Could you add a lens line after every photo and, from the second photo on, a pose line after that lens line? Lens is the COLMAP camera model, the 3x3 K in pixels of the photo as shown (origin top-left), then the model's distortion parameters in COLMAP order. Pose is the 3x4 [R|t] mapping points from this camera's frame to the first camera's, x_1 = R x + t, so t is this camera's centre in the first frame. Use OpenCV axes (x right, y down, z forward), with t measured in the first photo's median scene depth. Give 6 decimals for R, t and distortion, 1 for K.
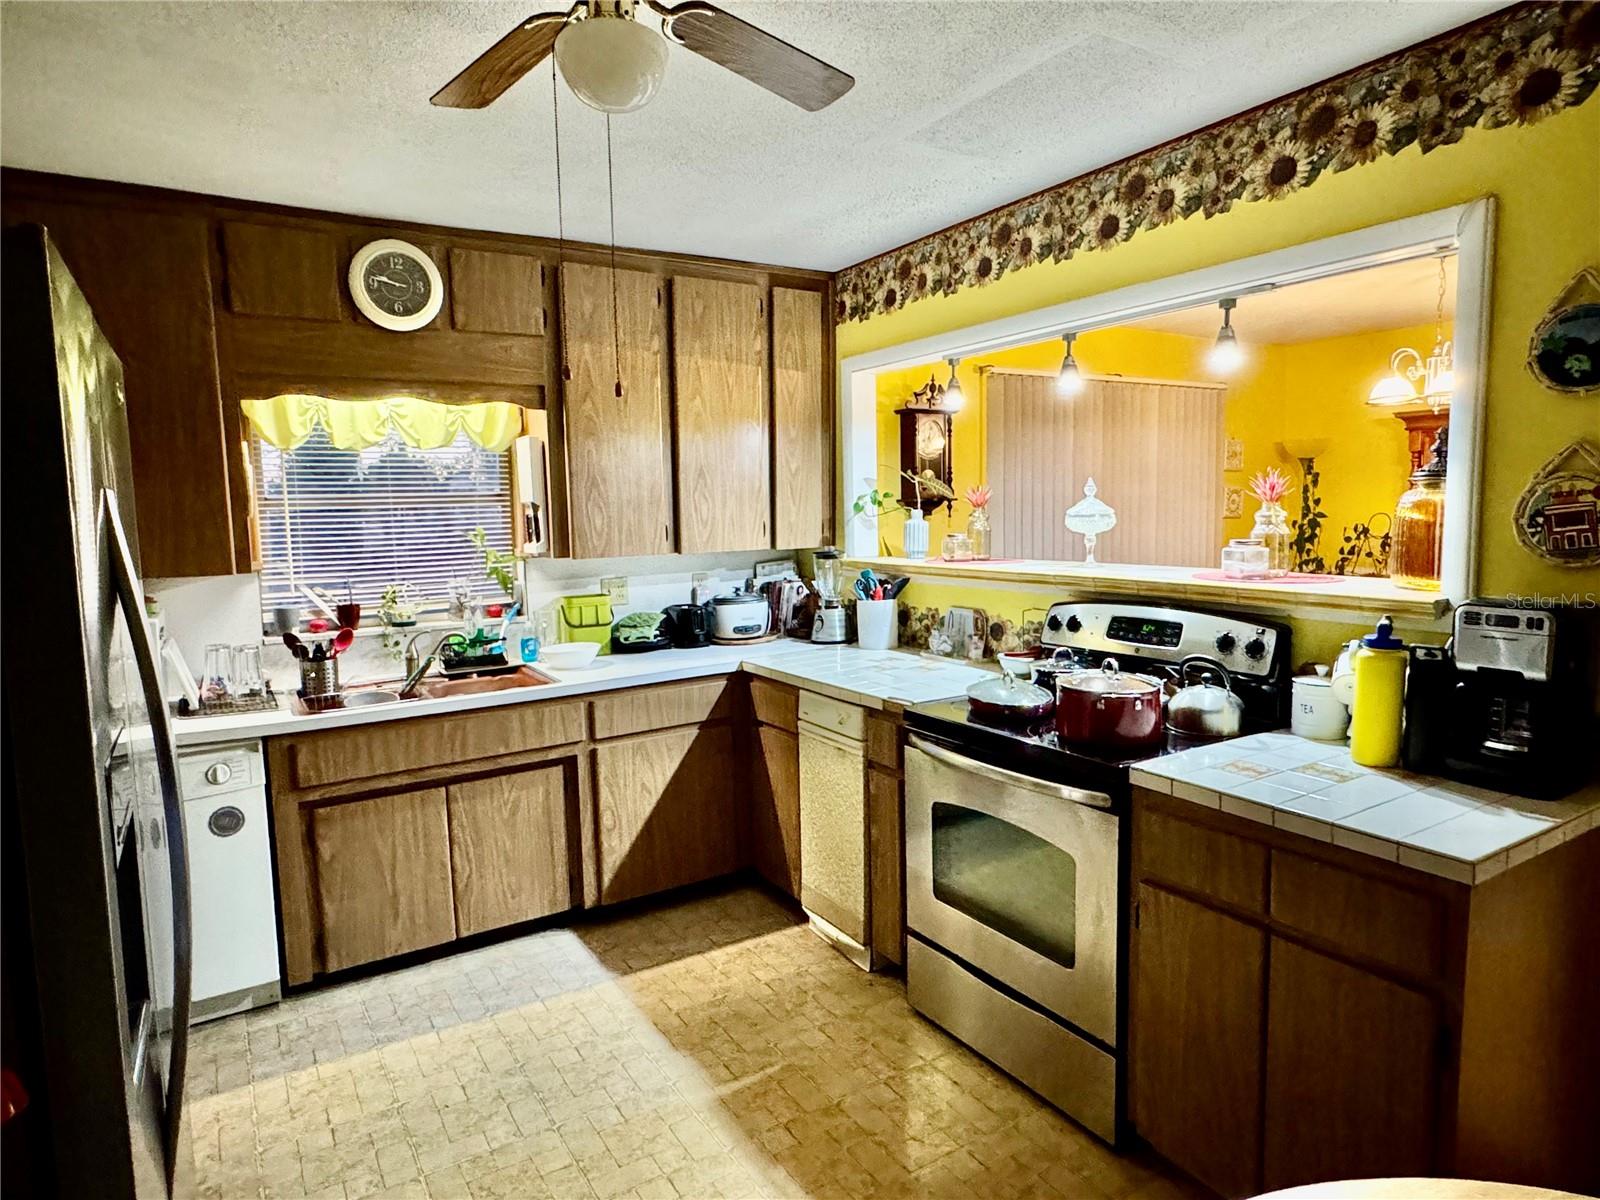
lens RADIAL K [[945.4, 0, 800.0], [0, 945.4, 600.0], [0, 0, 1]] dist [-0.001997, 0.000094]
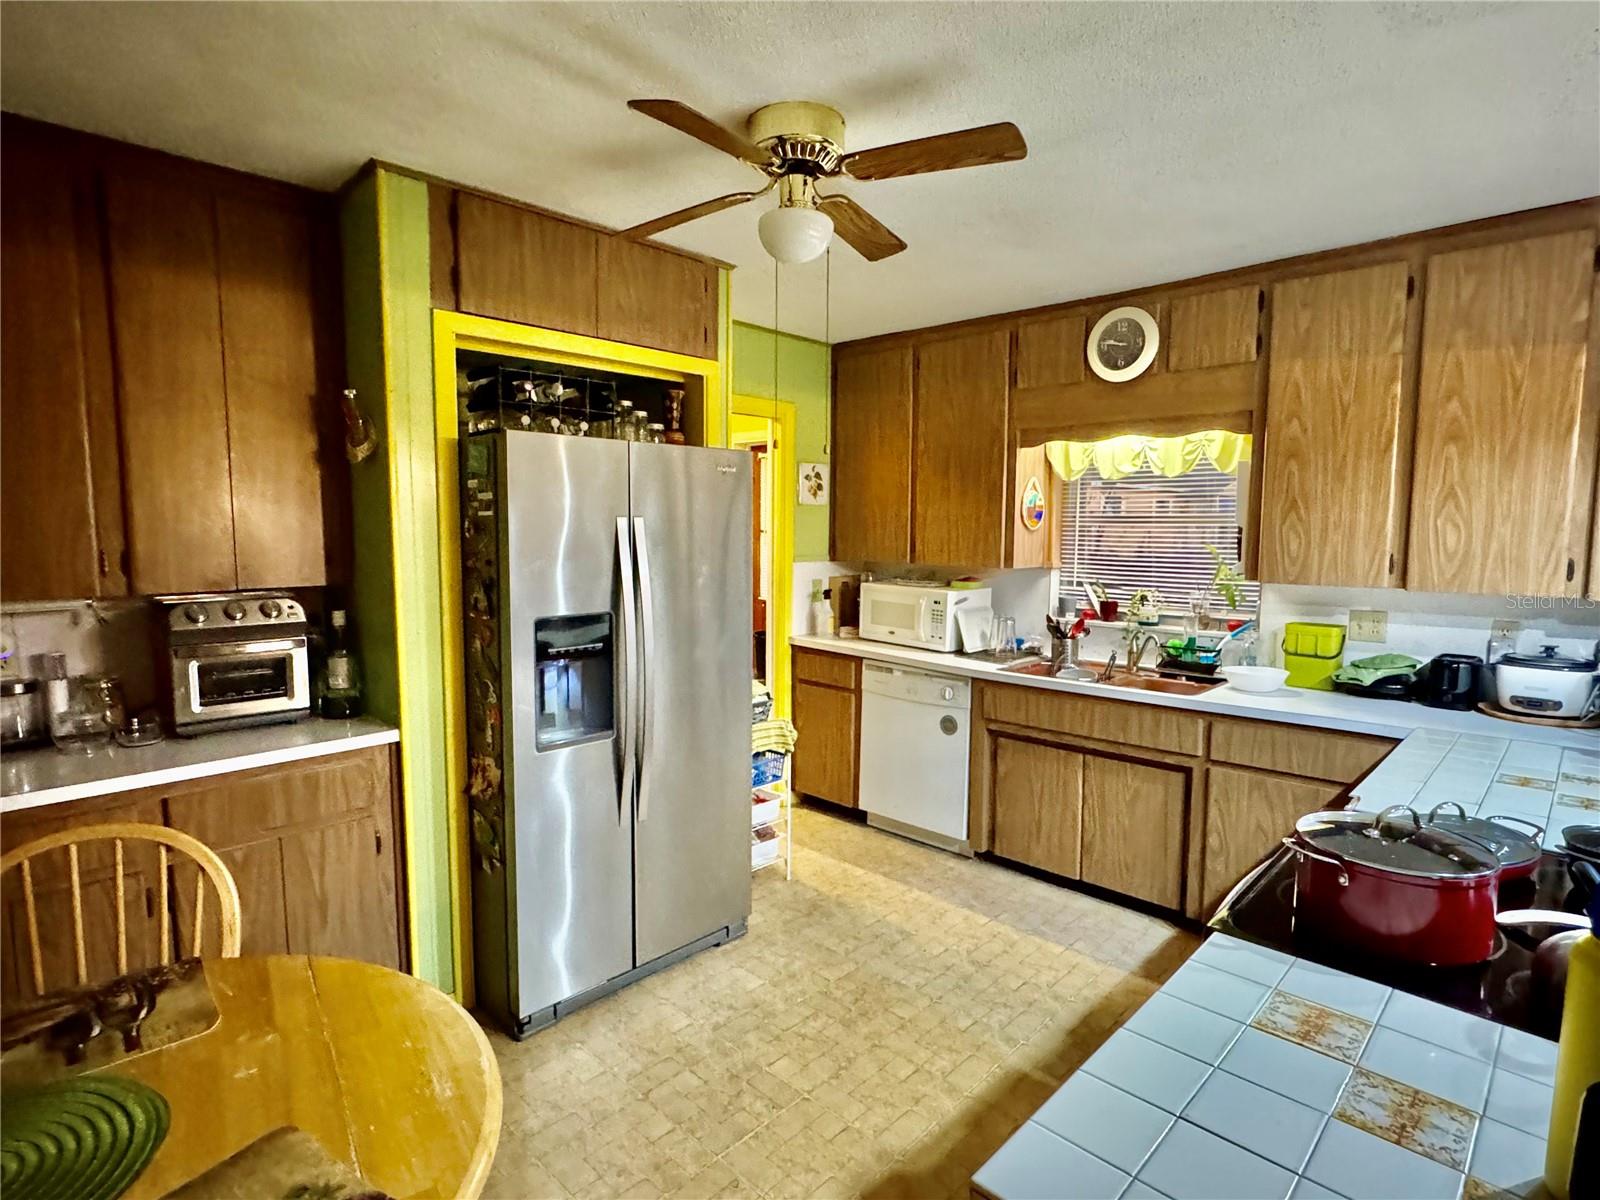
lens RADIAL K [[837.3, 0, 800.0], [0, 837.3, 600.0], [0, 0, 1]] dist [-0.003190, 0.000035]
pose [[0.234221, 0.113879, -0.965491, 0.525353], [-0.110948, 0.989758, 0.089826, -0.053425], [0.965832, 0.086080, 0.244457, 0.337795]]
